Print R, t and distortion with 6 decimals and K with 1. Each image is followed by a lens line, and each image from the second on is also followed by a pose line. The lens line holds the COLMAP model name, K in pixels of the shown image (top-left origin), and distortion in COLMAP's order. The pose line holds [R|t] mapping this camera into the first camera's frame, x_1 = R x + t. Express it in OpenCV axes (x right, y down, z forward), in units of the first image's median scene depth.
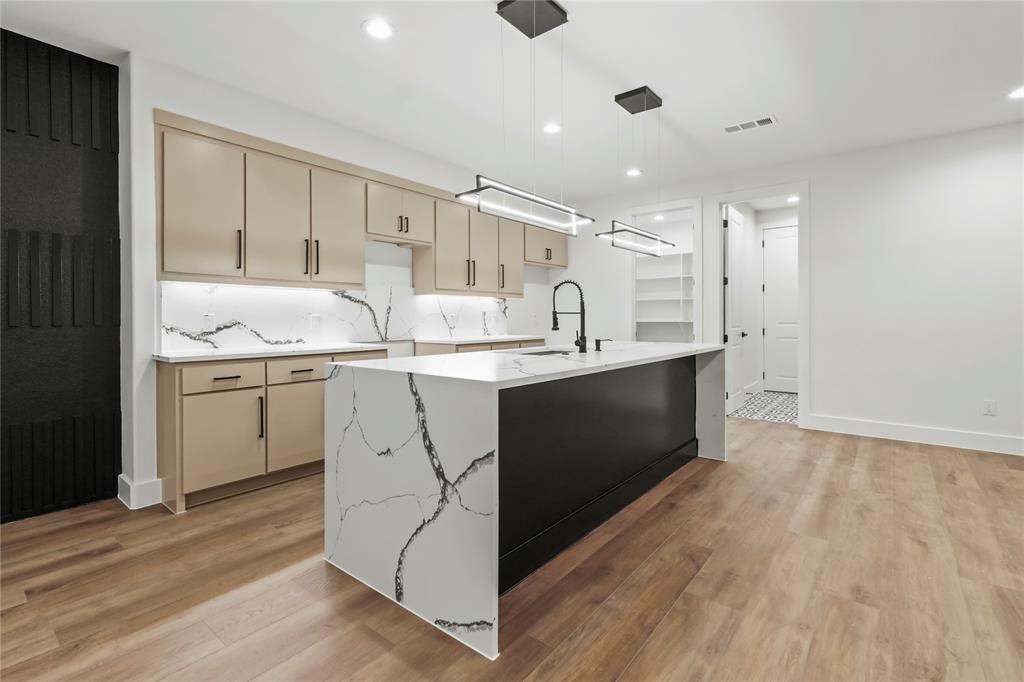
lens RADIAL K [[471.6, 0, 510.9], [0, 471.6, 319.8], [0, 0, 1]] dist [-0.001338, -0.000354]
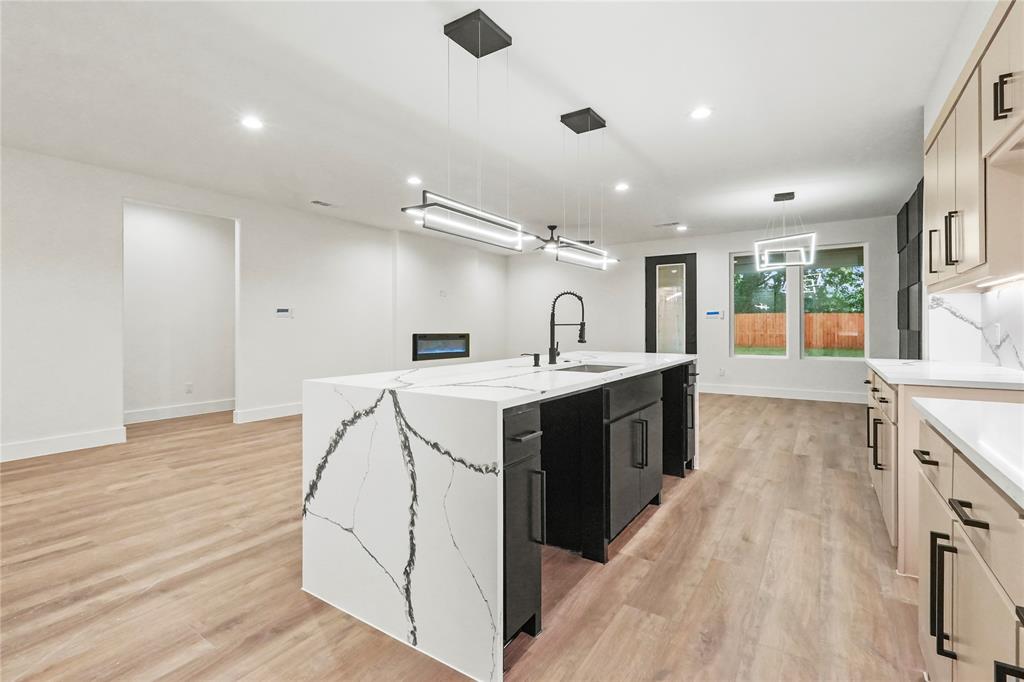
lens RADIAL K [[471.6, 0, 519.1], [0, 471.6, 332.3], [0, 0, 1]] dist [-0.001338, -0.000354]
pose [[-0.994119, 0.004780, -0.108184, 0.309641], [0.002960, 0.999851, 0.016981, -0.014050], [0.108250, 0.016561, -0.993986, 1.859891]]
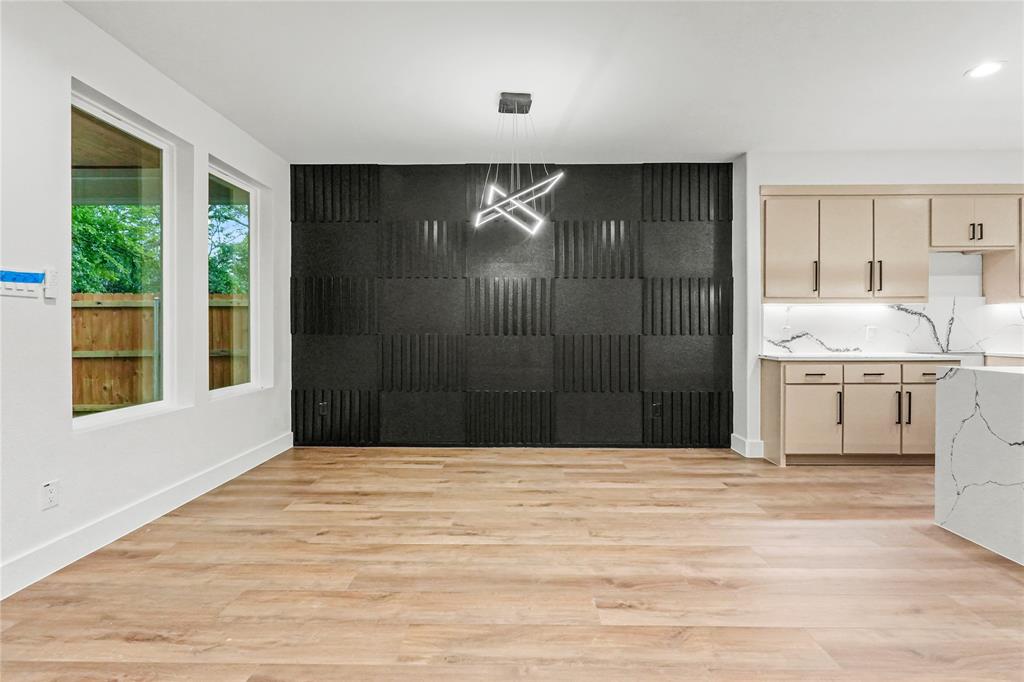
lens RADIAL K [[471.6, 0, 512.9], [0, 471.6, 331.3], [0, 0, 1]] dist [-0.001338, -0.000354]
pose [[0.615670, 0.004733, -0.787990, -0.071859], [-0.002265, 0.999988, 0.004236, -0.002686], [0.788001, -0.000823, 0.615673, -0.454924]]
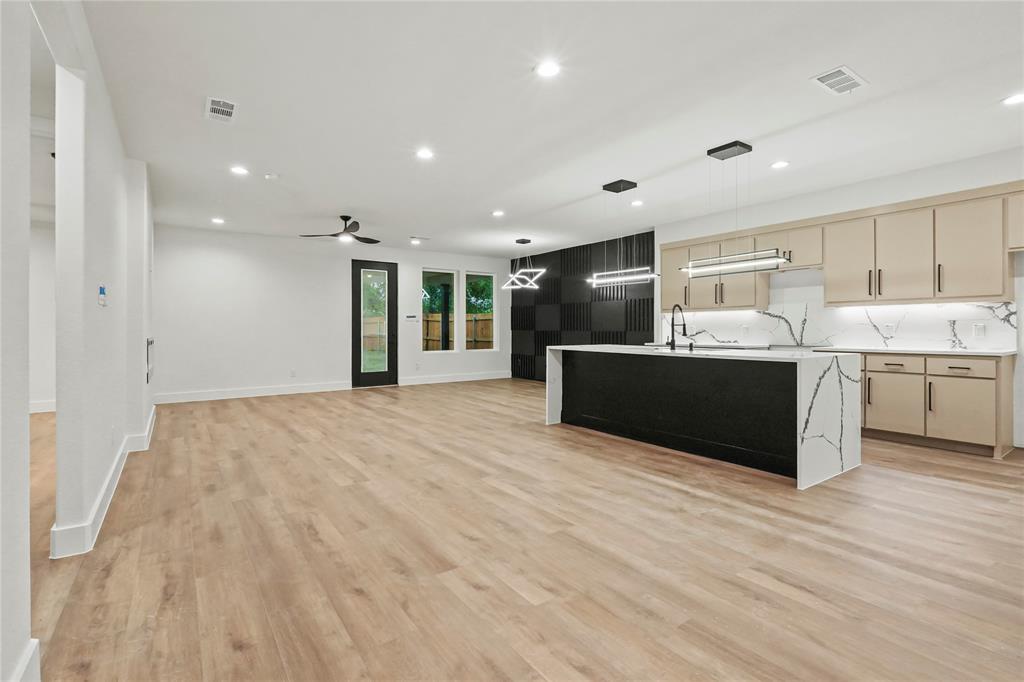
lens RADIAL K [[471.6, 0, 517.9], [0, 471.6, 328.2], [0, 0, 1]] dist [-0.001338, -0.000354]
pose [[-0.262009, -0.000071, -0.965065, 1.703293], [-0.001922, 0.999998, 0.000448, -0.002728], [0.965063, 0.001972, -0.262009, 0.848946]]
